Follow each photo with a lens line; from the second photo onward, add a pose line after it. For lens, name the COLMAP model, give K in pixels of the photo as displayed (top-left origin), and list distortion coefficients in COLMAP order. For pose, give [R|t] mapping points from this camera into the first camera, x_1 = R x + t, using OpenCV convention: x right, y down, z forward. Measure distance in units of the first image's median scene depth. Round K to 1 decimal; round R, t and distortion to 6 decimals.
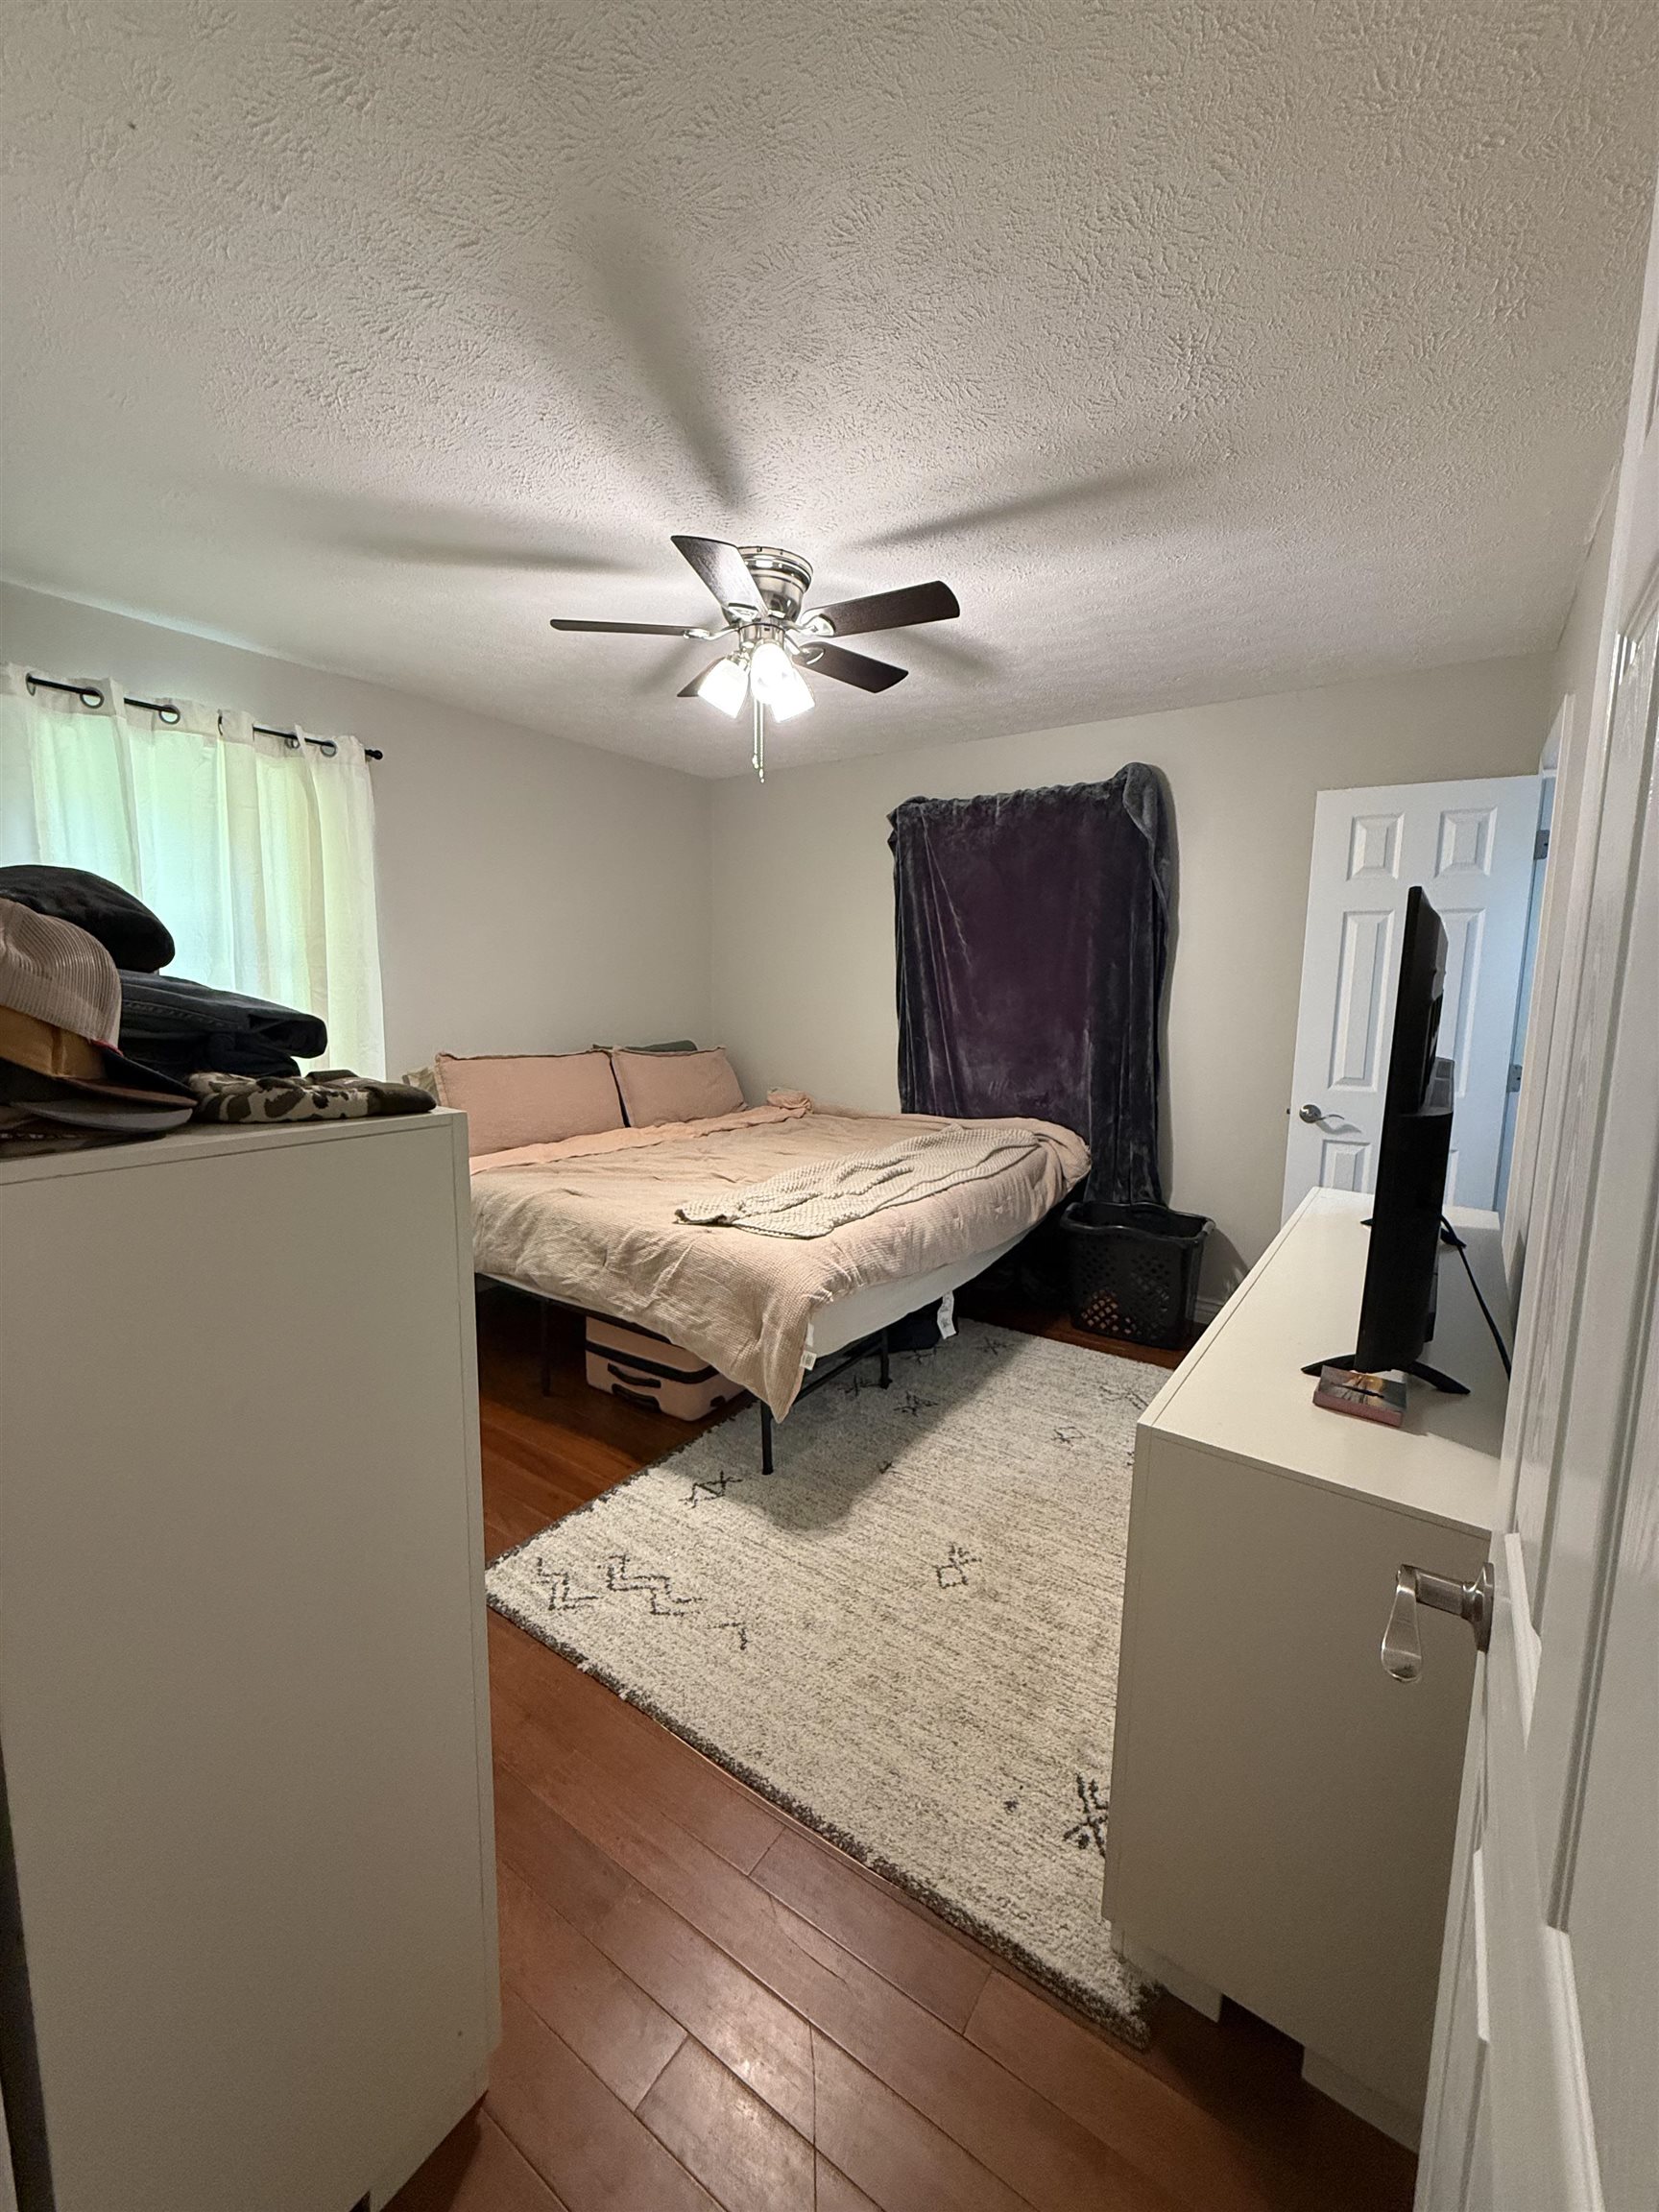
lens RADIAL K [[883.9, 0, 832.2], [0, 883.9, 1095.2], [0, 0, 1]] dist [-0.005040, 0.000126]
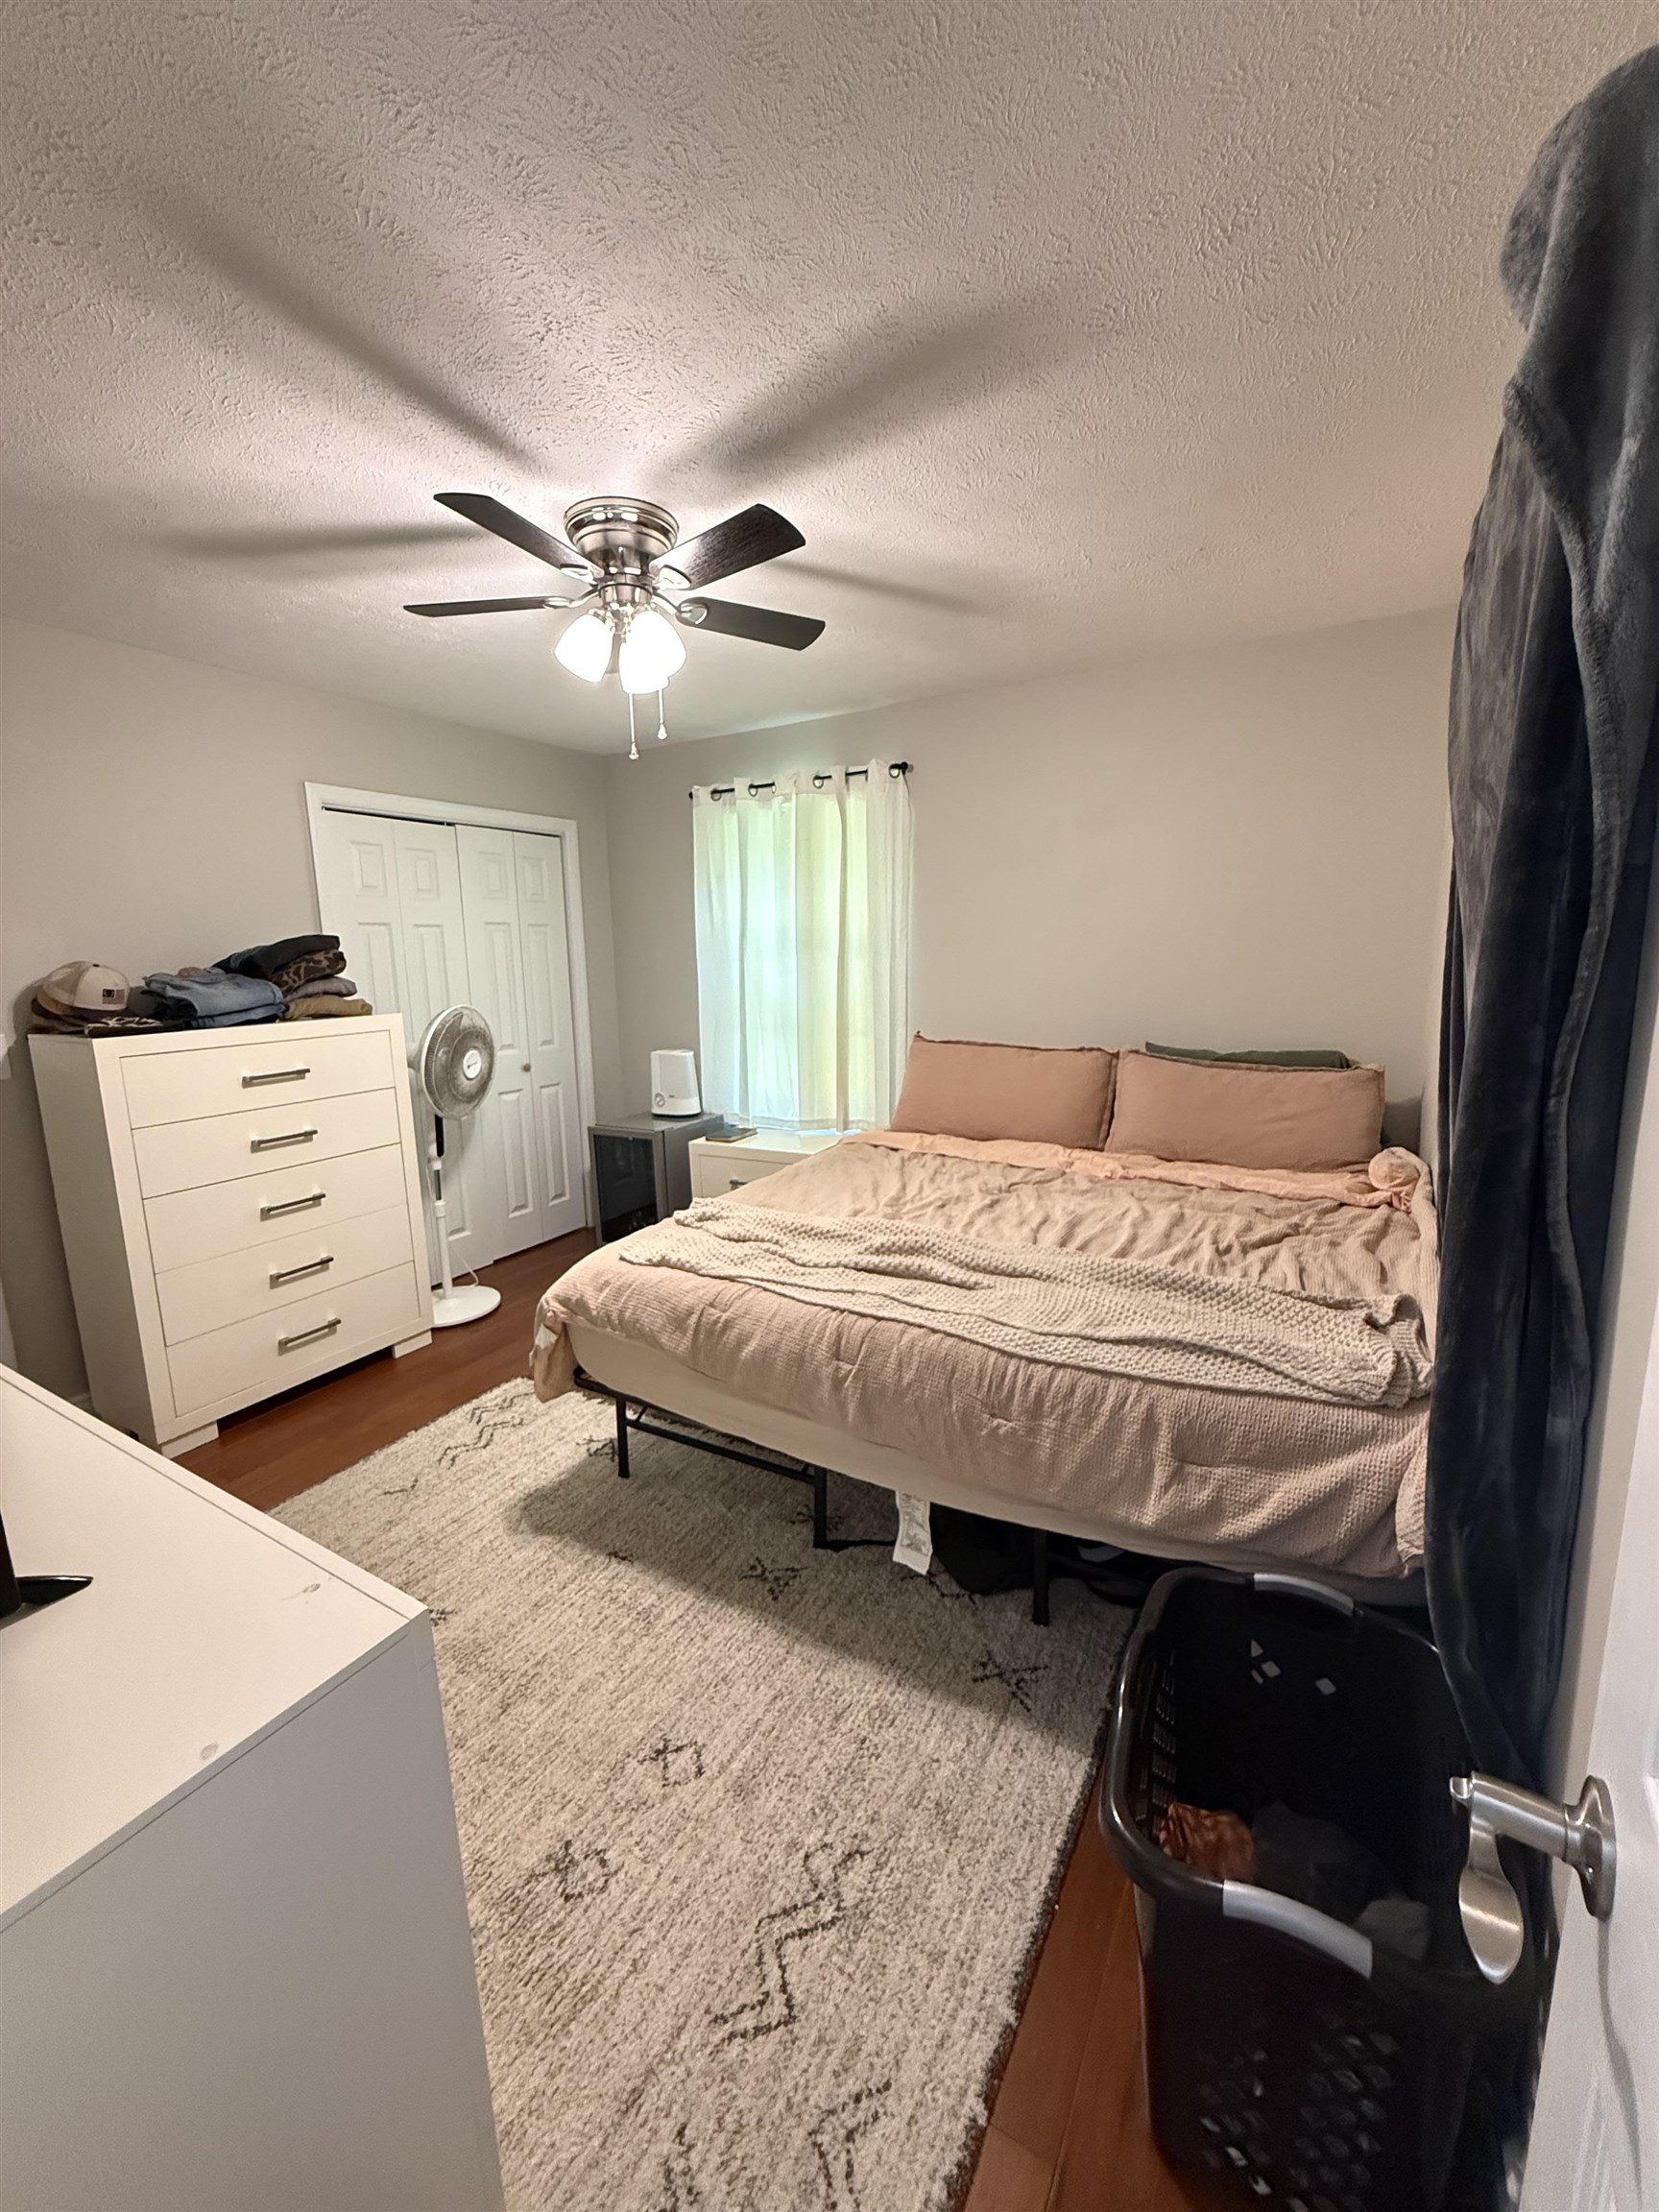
lens RADIAL K [[883.9, 0, 832.2], [0, 883.9, 1095.2], [0, 0, 1]] dist [-0.005040, 0.000126]
pose [[0.076085, 0.146166, -0.986330, 0.780129], [-0.106828, 0.984698, 0.137684, -0.137774], [0.991362, 0.094892, 0.090535, 1.004423]]
